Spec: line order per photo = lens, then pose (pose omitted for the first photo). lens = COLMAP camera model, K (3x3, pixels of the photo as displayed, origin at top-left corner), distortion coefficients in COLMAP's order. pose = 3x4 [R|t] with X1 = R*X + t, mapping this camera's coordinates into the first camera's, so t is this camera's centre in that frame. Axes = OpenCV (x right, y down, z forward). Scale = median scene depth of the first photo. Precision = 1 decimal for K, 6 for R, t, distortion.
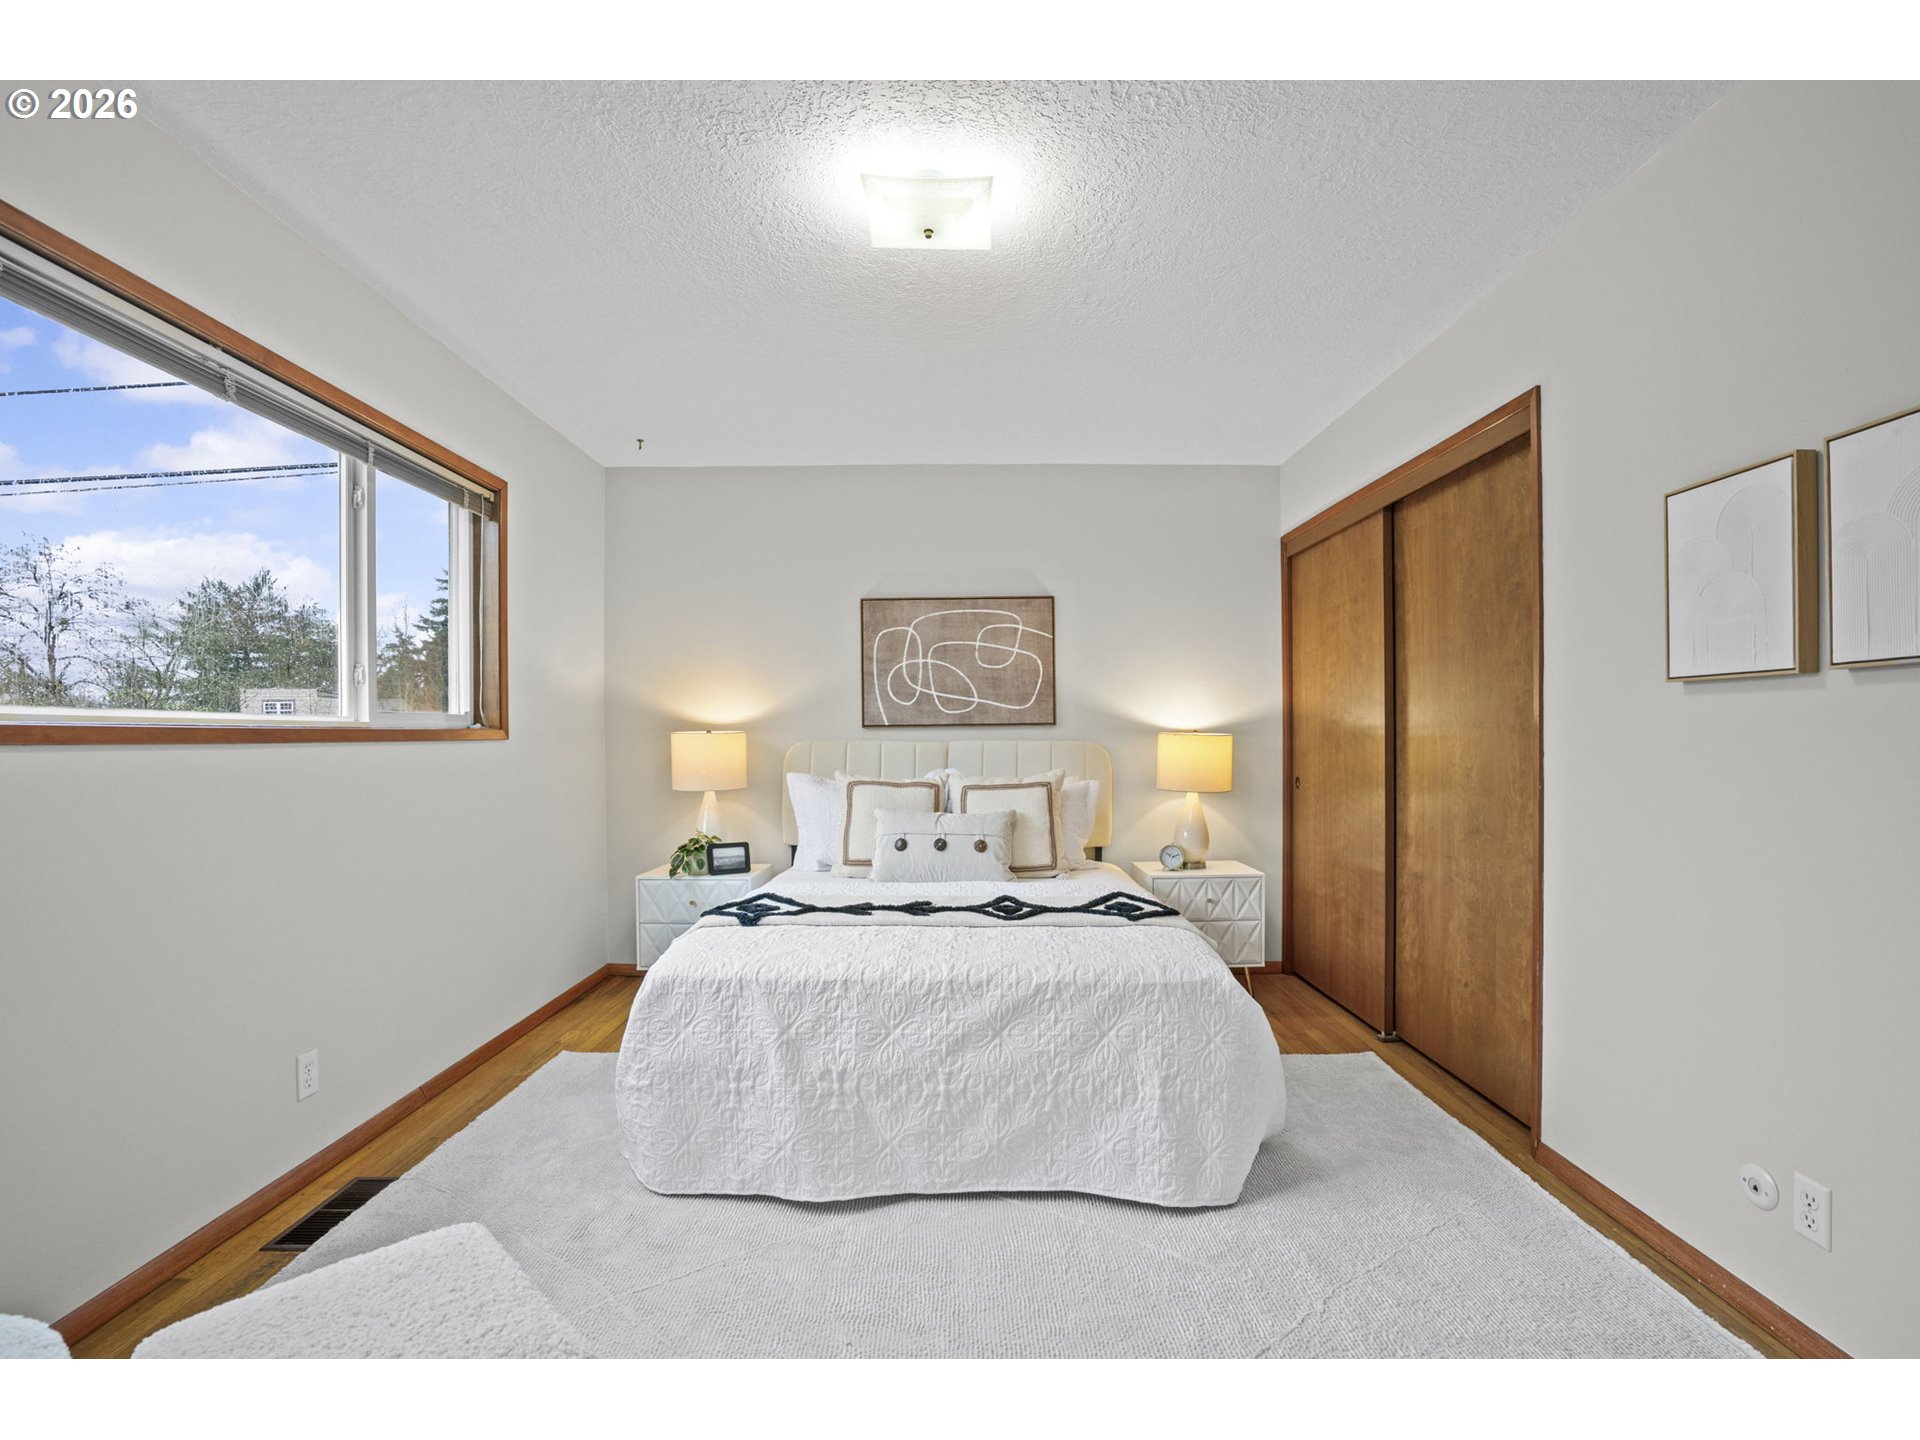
lens RADIAL K [[919.0, 0, 960.0], [0, 919.0, 730.9], [0, 0, 1]] dist [-0.034594, 0.010185]
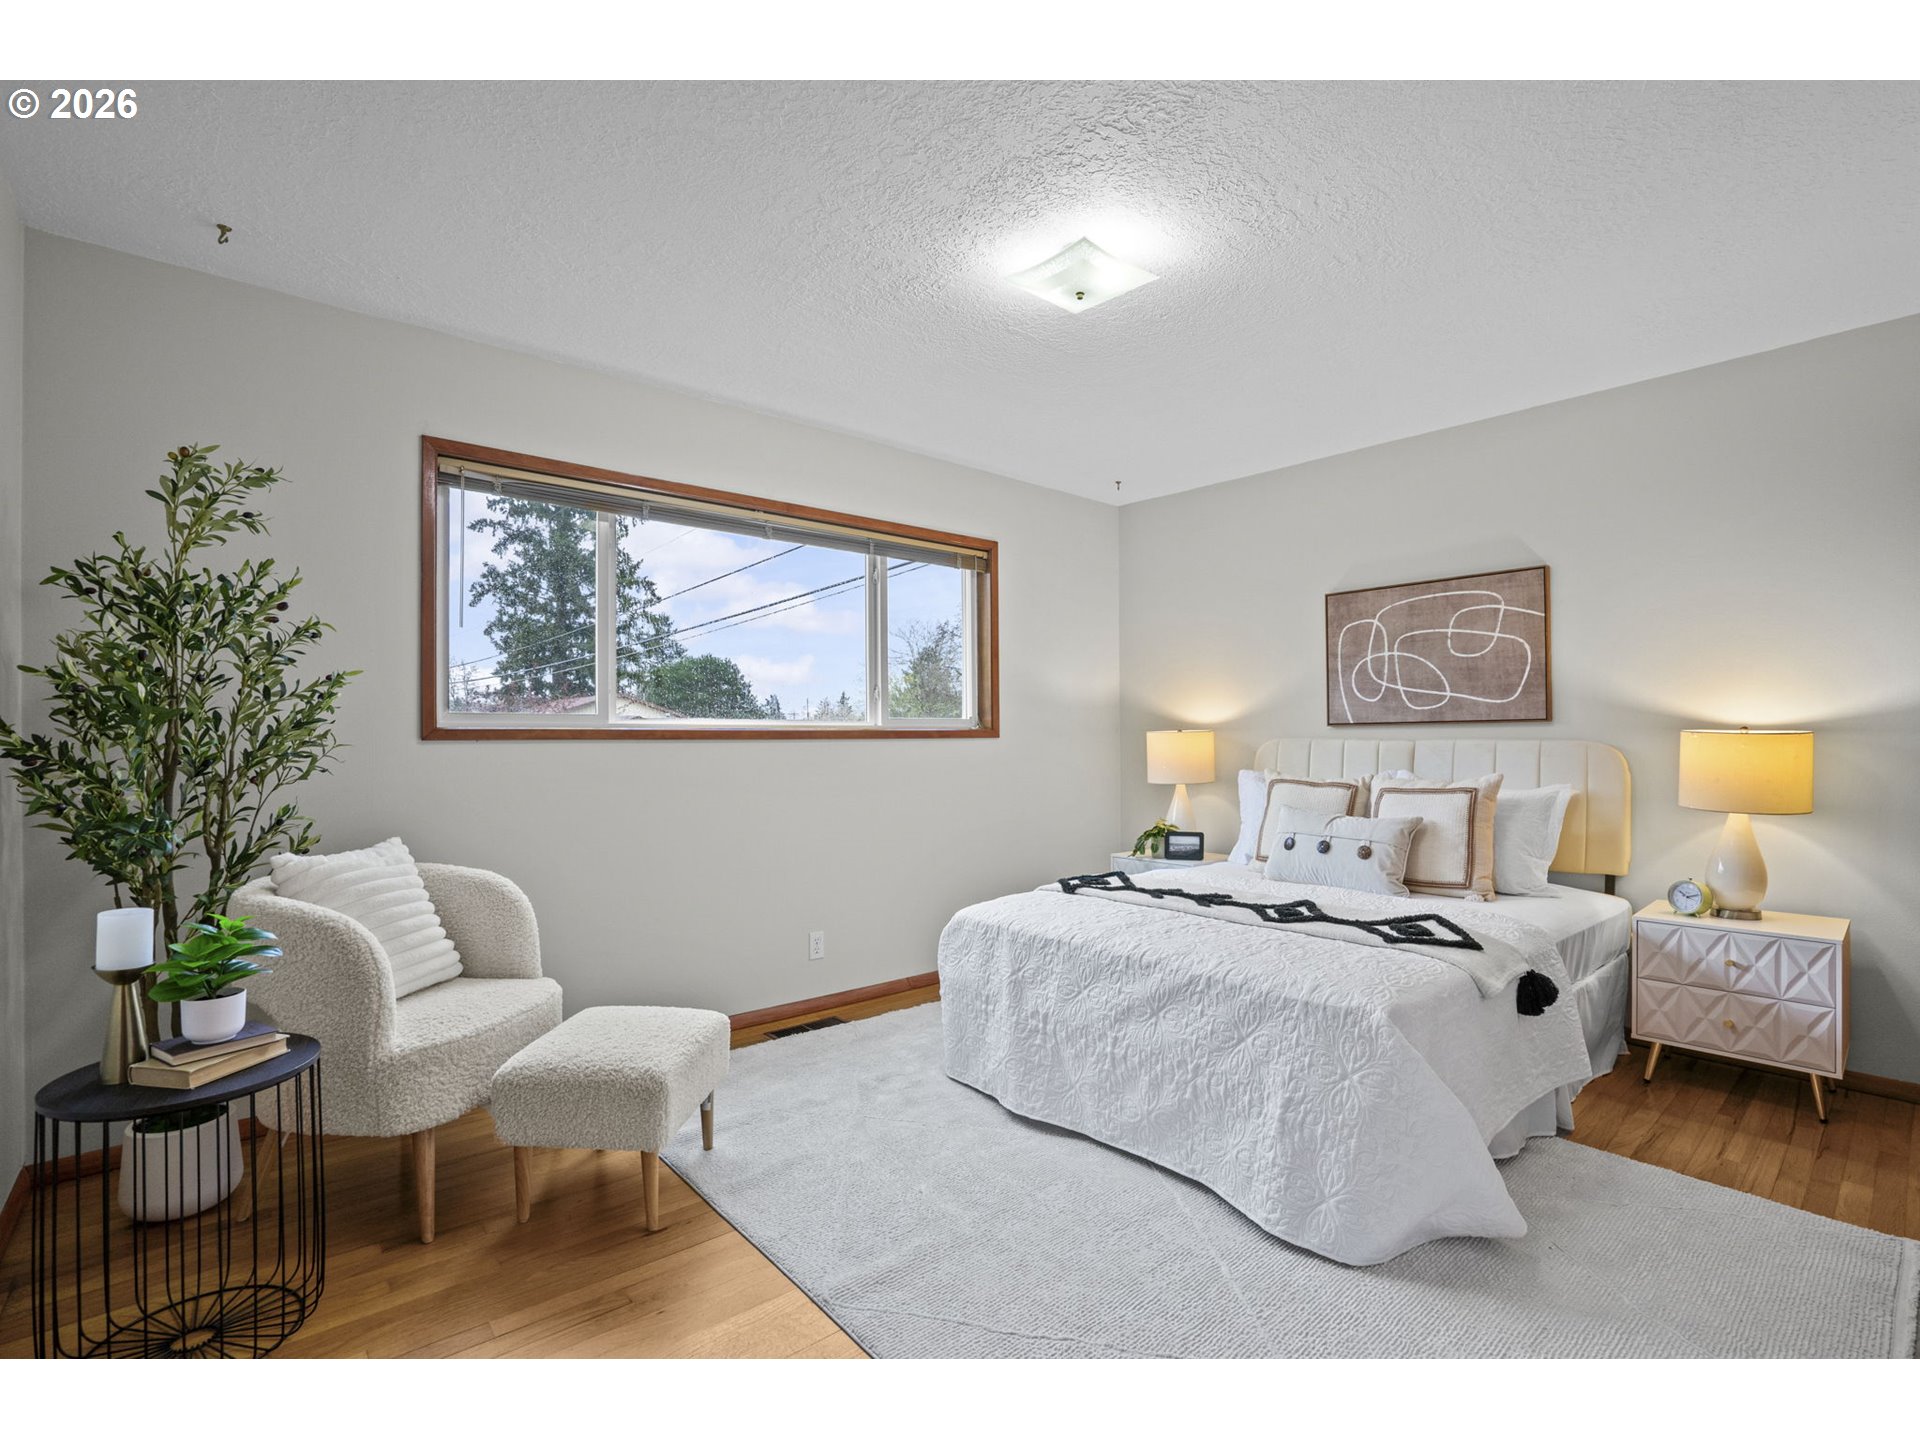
lens RADIAL K [[919.0, 0, 968.4], [0, 919.0, 723.8], [0, 0, 1]] dist [-0.034594, 0.010185]
pose [[0.650197, -0.009067, -0.759712, 0.494541], [0.003486, 0.999954, -0.008951, 0.001652], [0.759758, 0.003172, 0.650198, 0.098840]]
